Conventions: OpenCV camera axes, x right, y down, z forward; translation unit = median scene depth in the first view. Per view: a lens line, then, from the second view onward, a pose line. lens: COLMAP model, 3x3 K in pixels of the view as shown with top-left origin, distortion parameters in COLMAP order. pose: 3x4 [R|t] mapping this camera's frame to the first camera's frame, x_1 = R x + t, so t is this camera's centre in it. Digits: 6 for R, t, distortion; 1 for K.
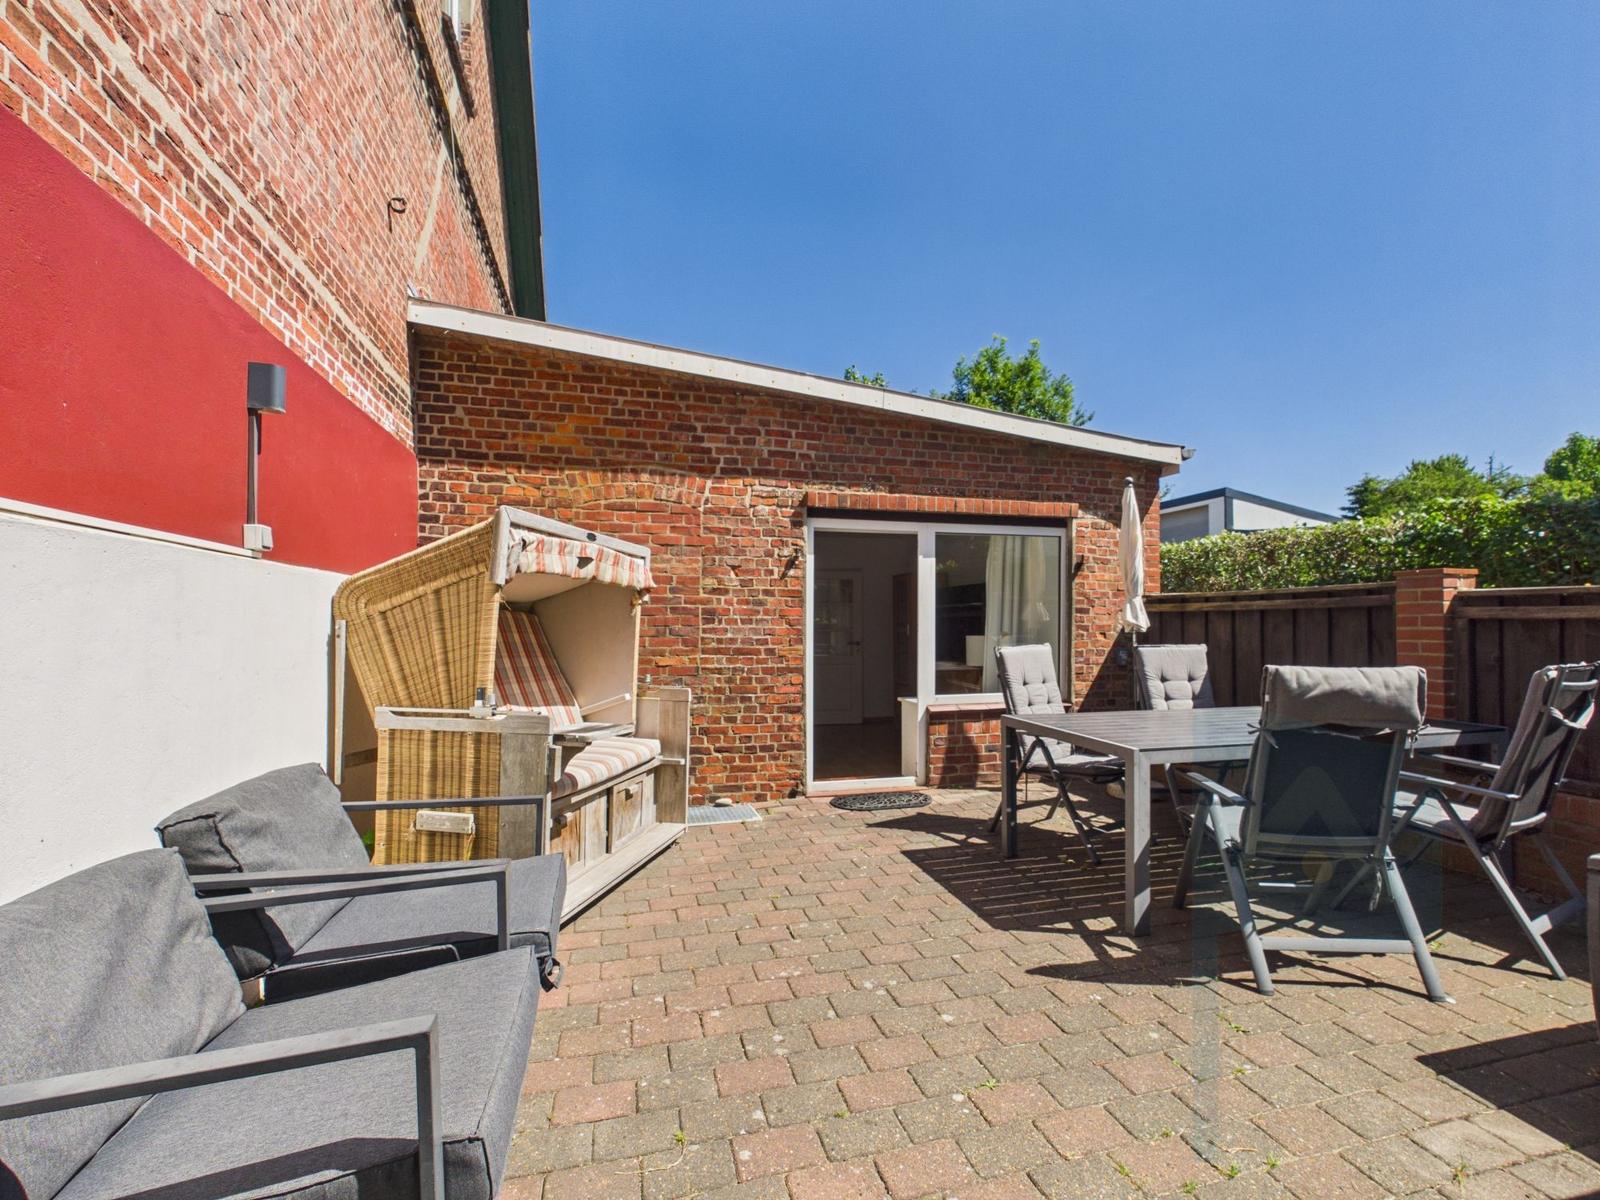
lens RADIAL K [[703.0, 0, 800.4], [0, 703.0, 627.3], [0, 0, 1]] dist [-0.000426, 0.000276]
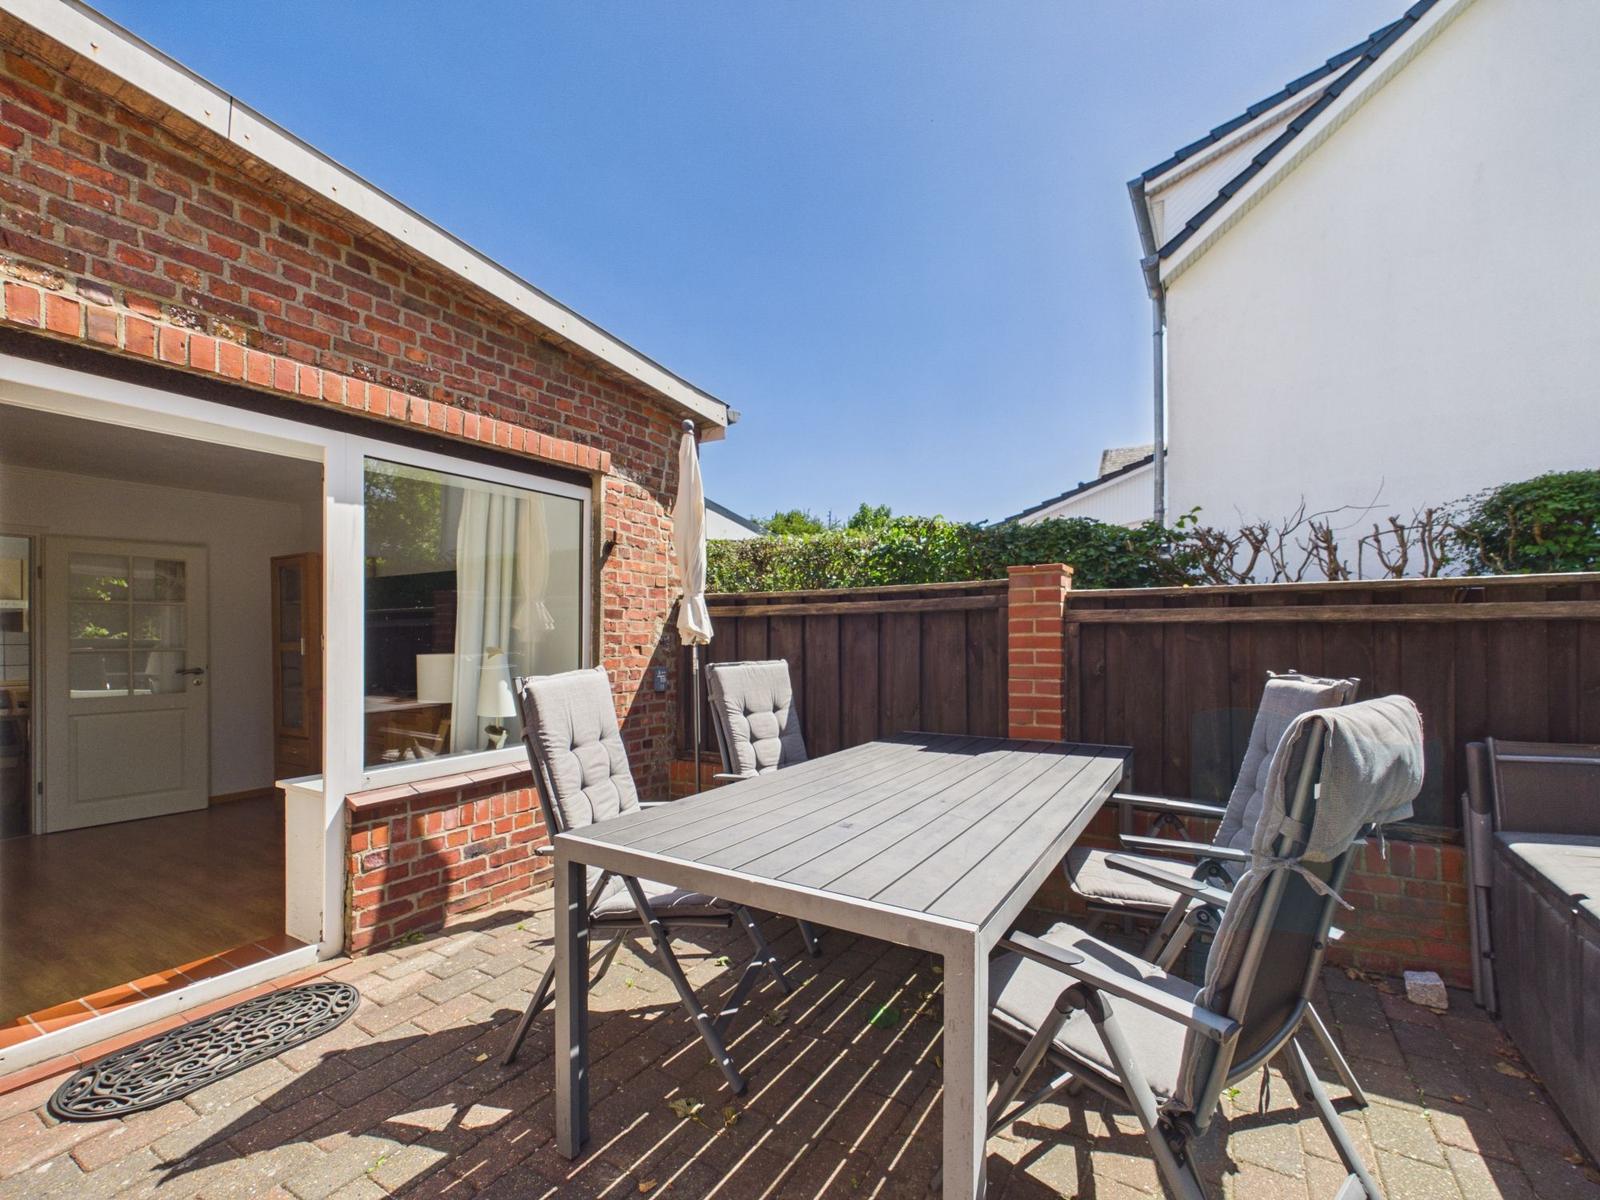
lens RADIAL K [[703.0, 0, 800.4], [0, 703.0, 627.3], [0, 0, 1]] dist [-0.000426, 0.000276]
pose [[0.721561, 0.002206, 0.692347, 0.061146], [0.011644, 0.999815, -0.015320, 0.001459], [-0.692253, 0.019116, 0.721402, 0.376685]]
